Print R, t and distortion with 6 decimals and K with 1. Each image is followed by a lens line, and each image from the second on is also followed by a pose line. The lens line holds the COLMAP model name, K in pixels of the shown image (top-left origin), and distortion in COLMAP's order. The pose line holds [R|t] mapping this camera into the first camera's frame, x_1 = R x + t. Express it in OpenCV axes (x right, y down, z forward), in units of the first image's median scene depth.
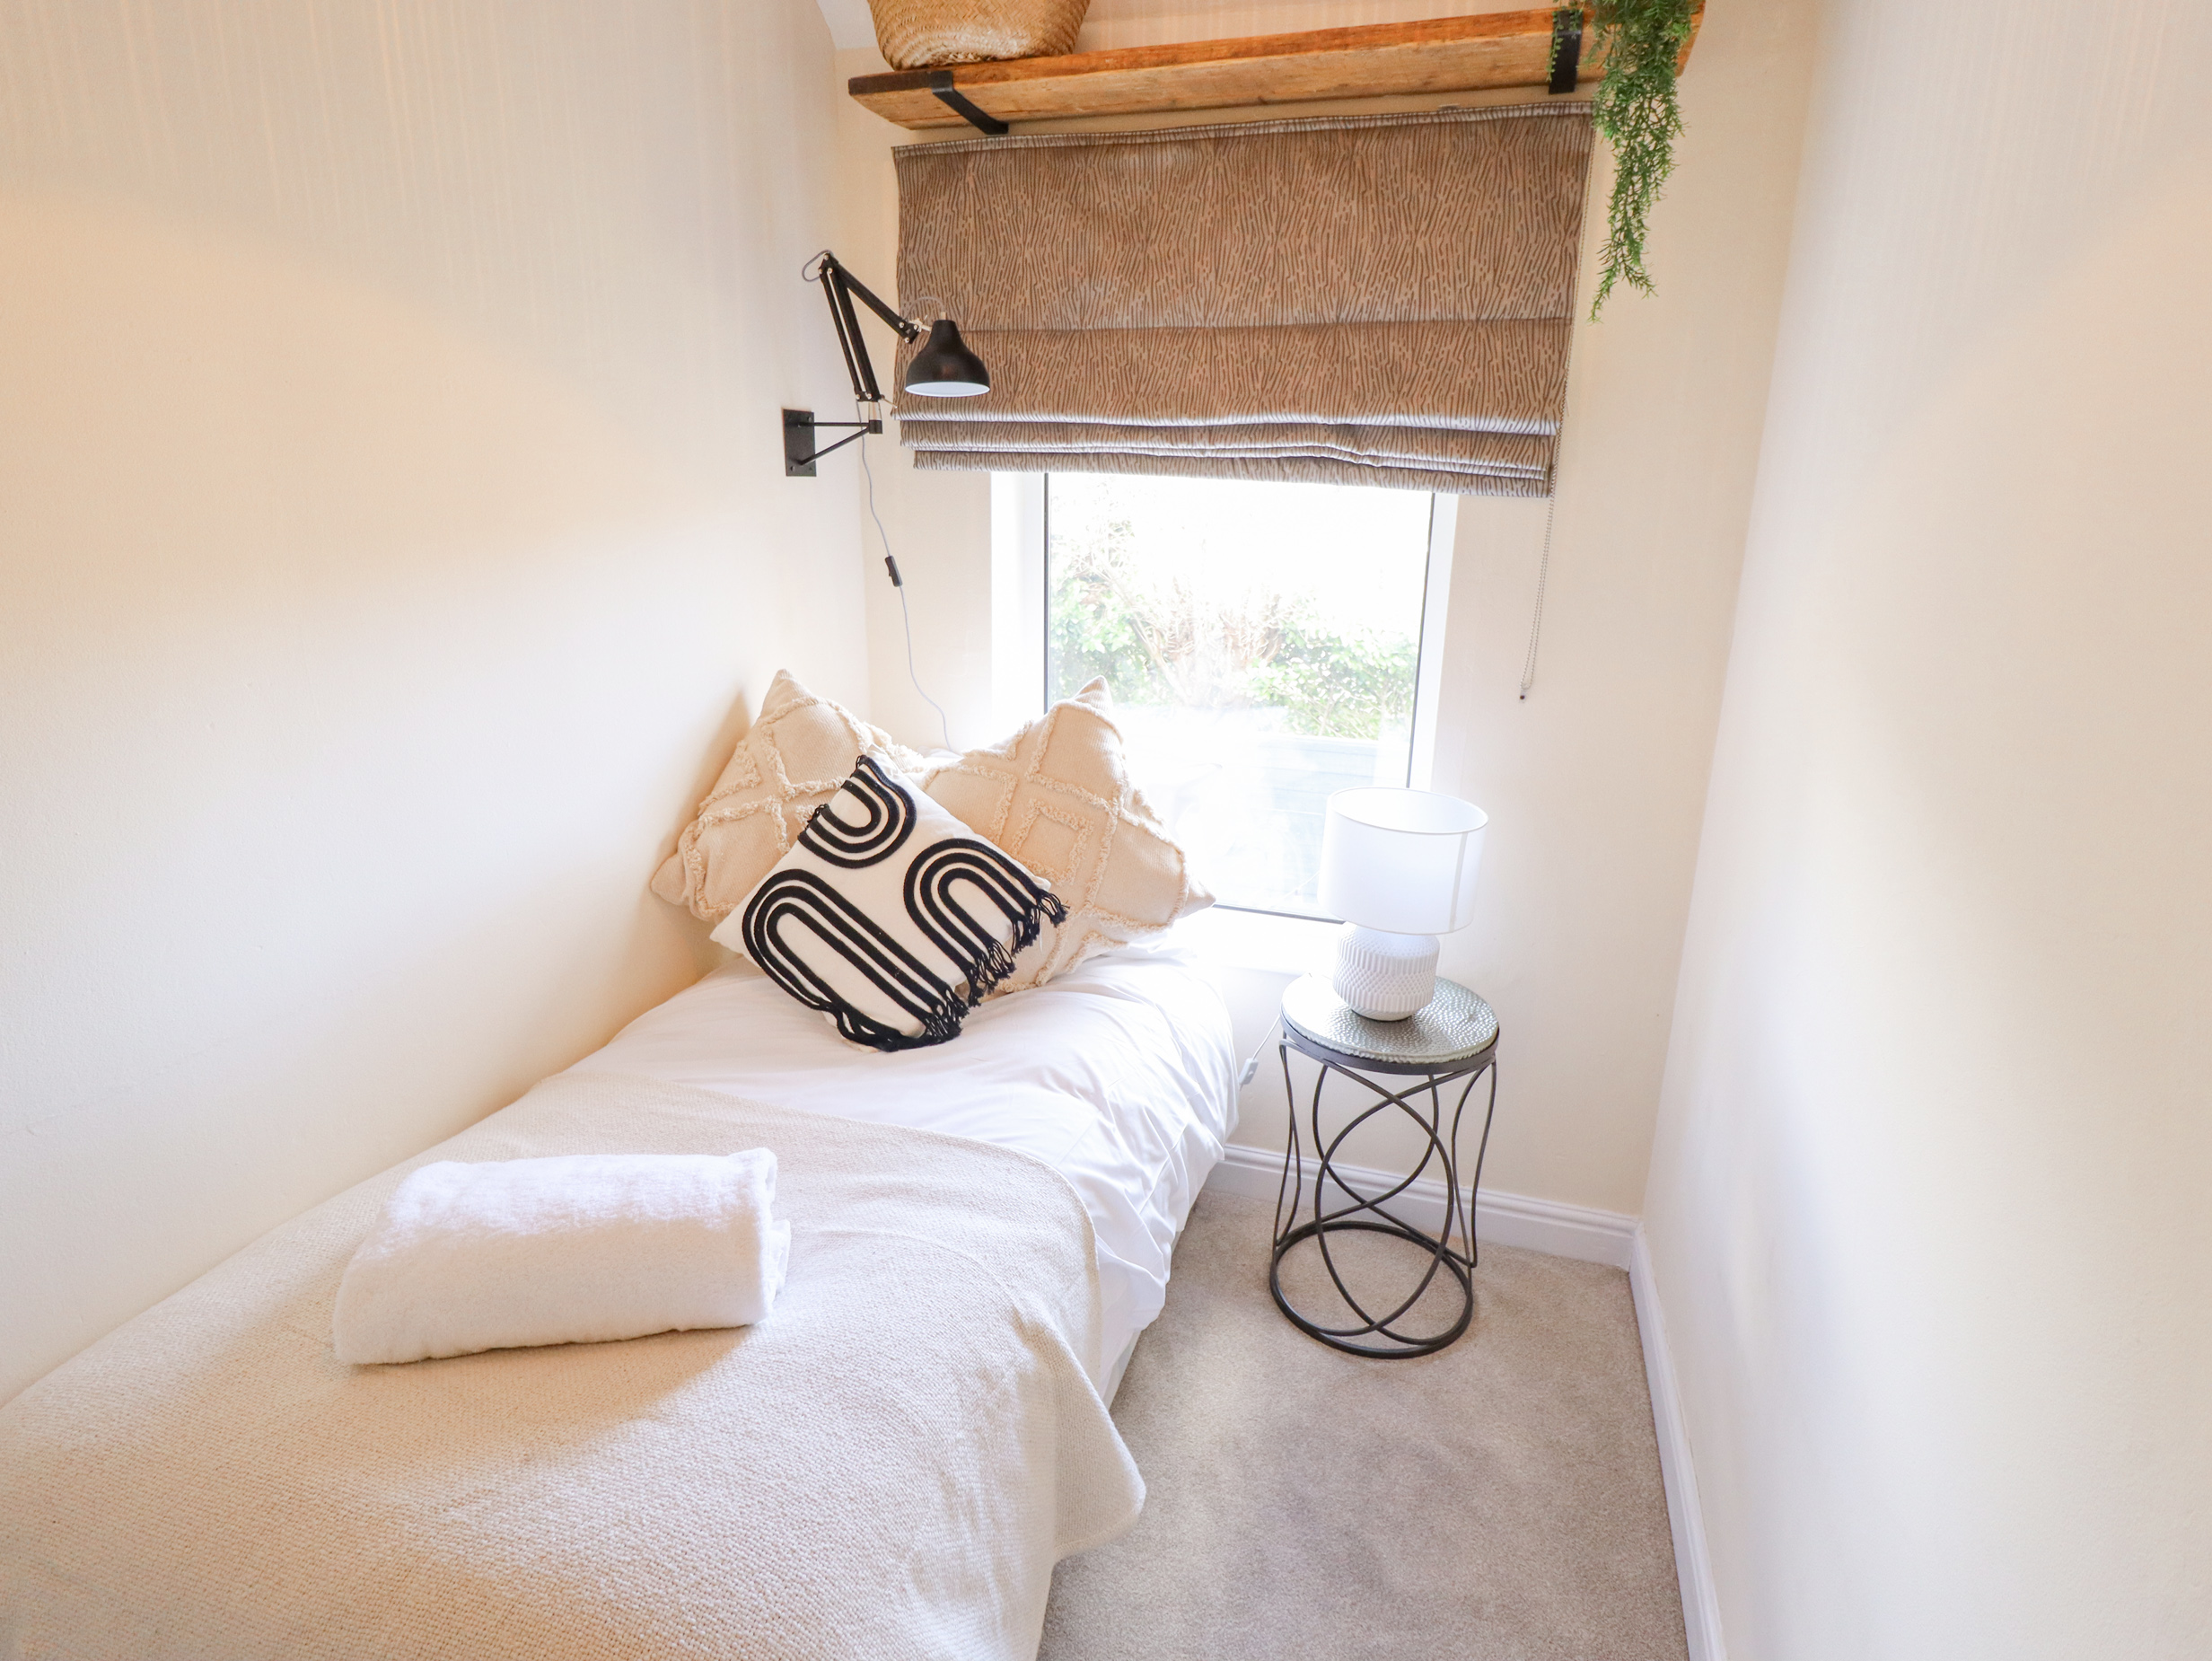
lens RADIAL K [[1160.6, 0, 1140.7], [0, 1160.6, 817.1], [0, 0, 1]] dist [0.006881, -0.017294]
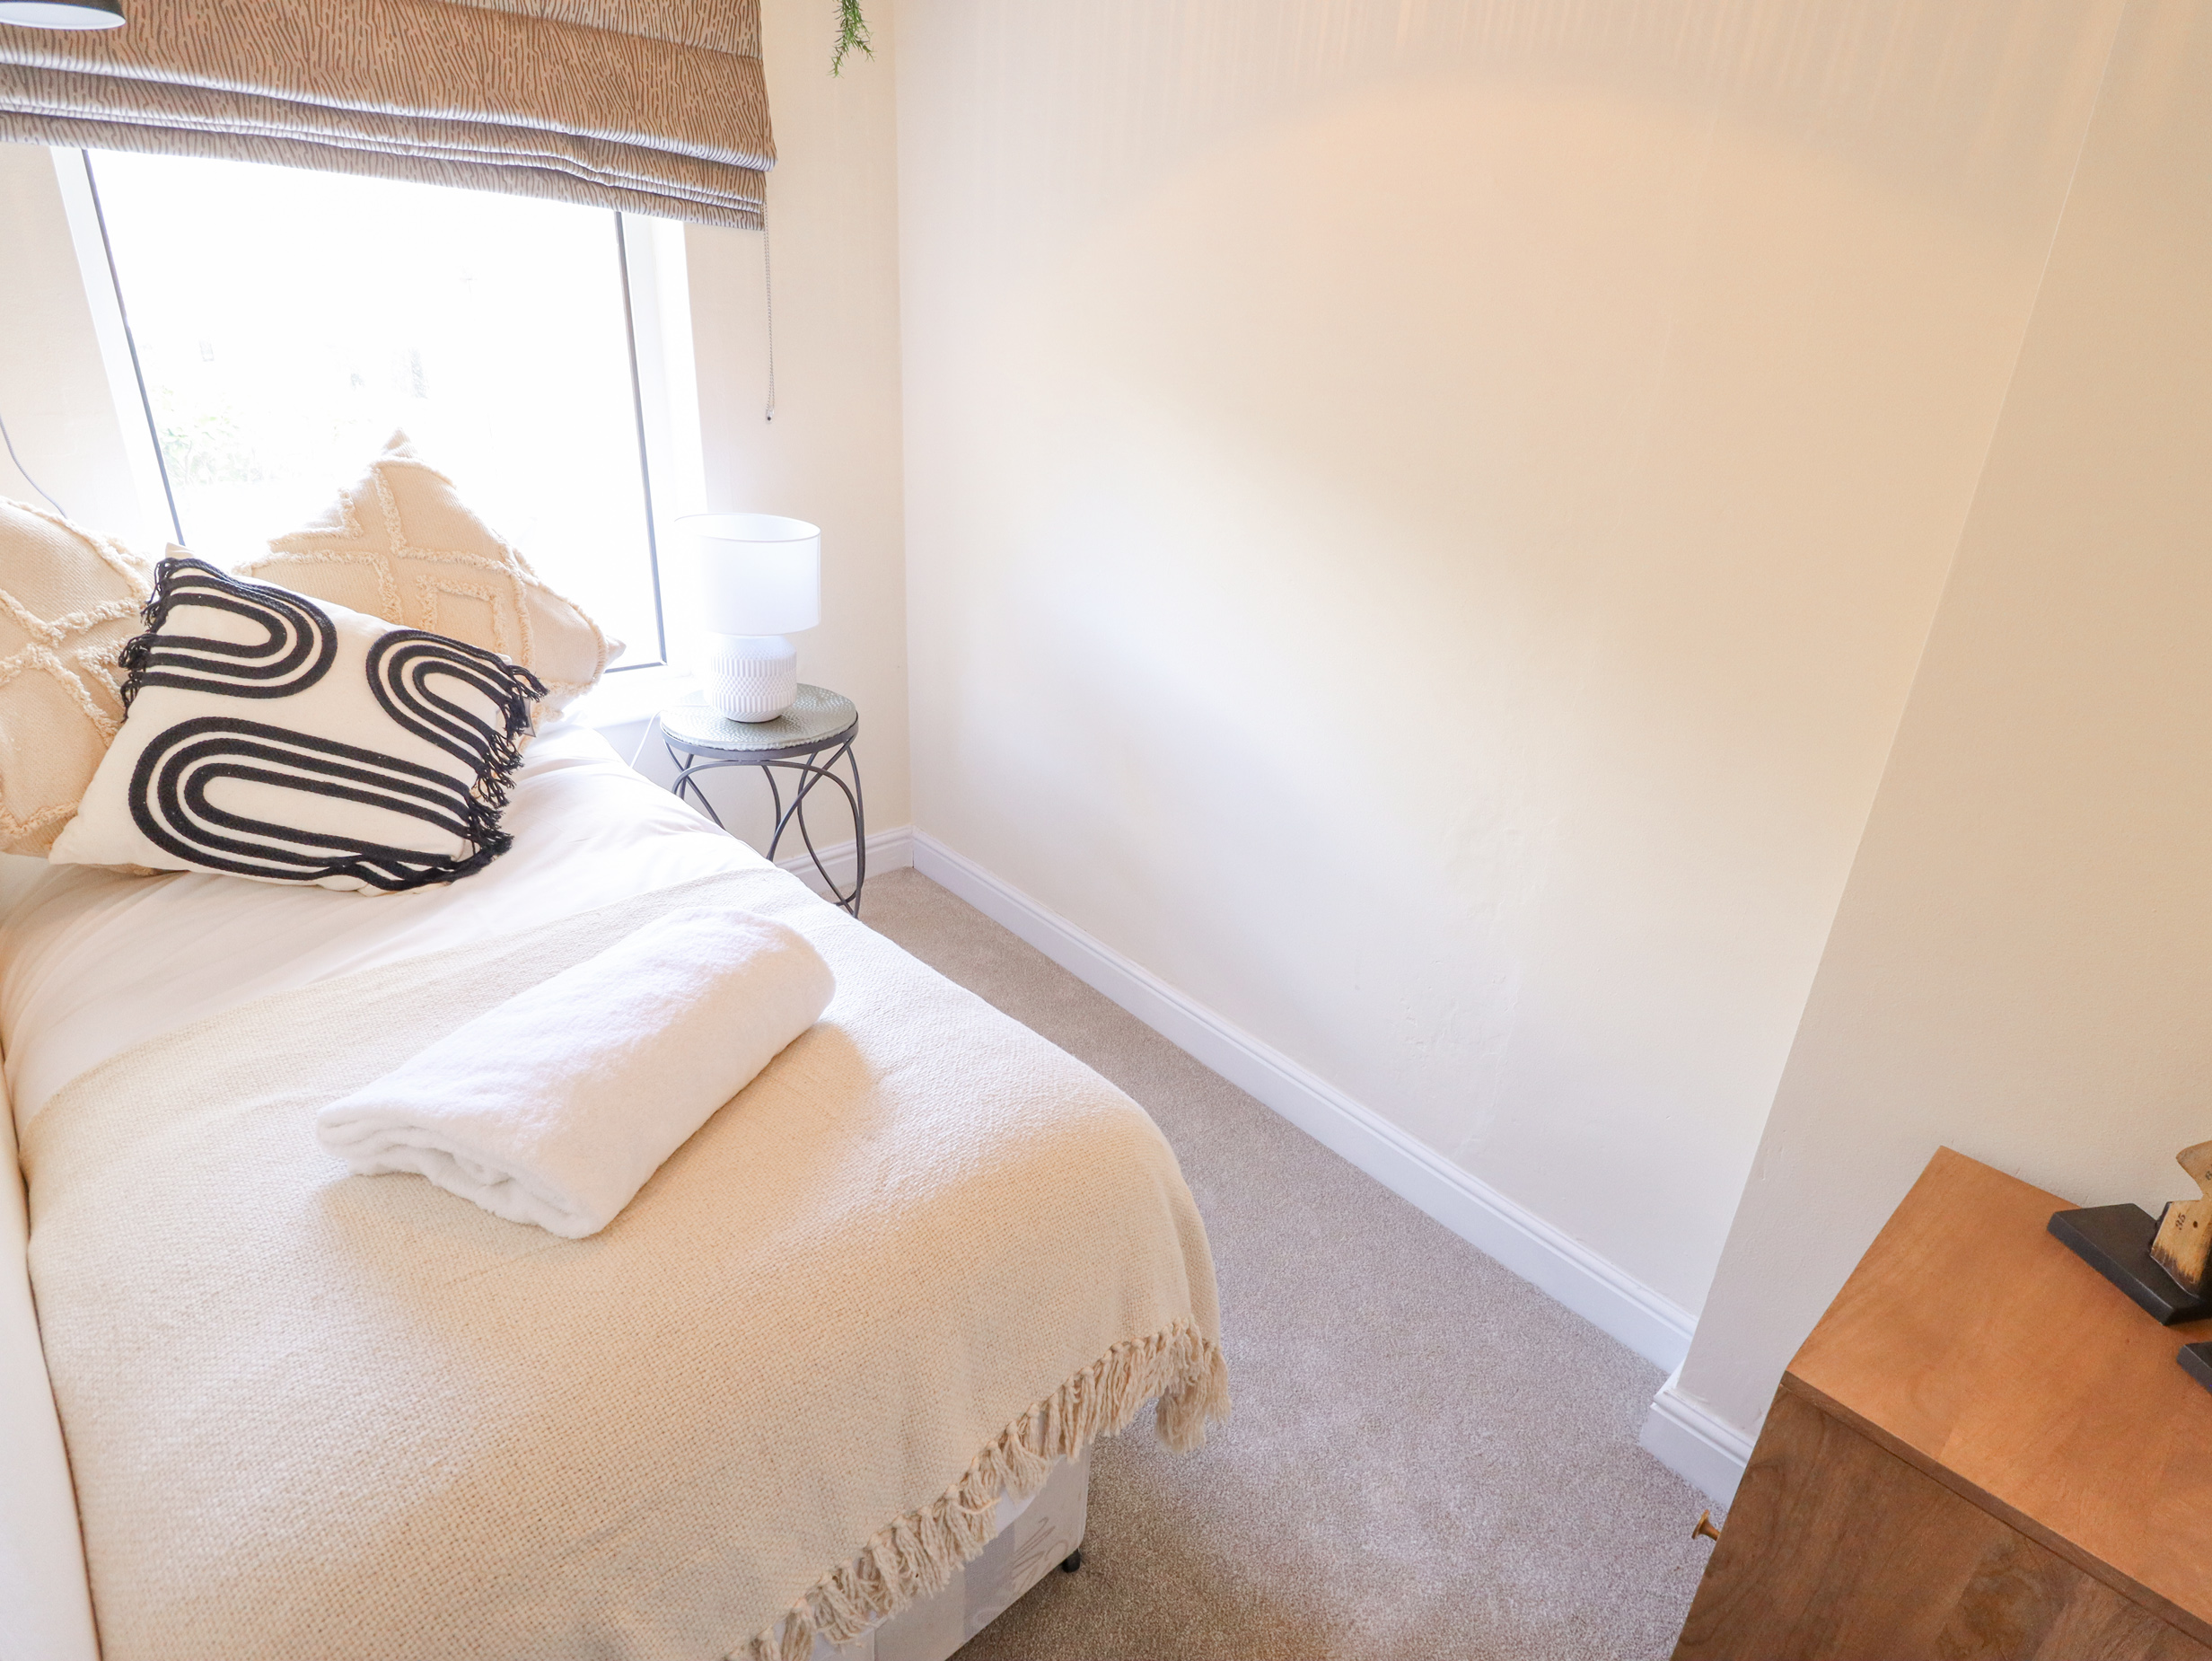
lens RADIAL K [[1160.6, 0, 1140.7], [0, 1160.6, 817.1], [0, 0, 1]] dist [0.006881, -0.017294]
pose [[0.482772, -0.343375, 0.805621, -0.579255], [0.179938, 0.939191, 0.292477, -0.002844], [-0.857061, 0.003762, 0.515201, 0.103663]]
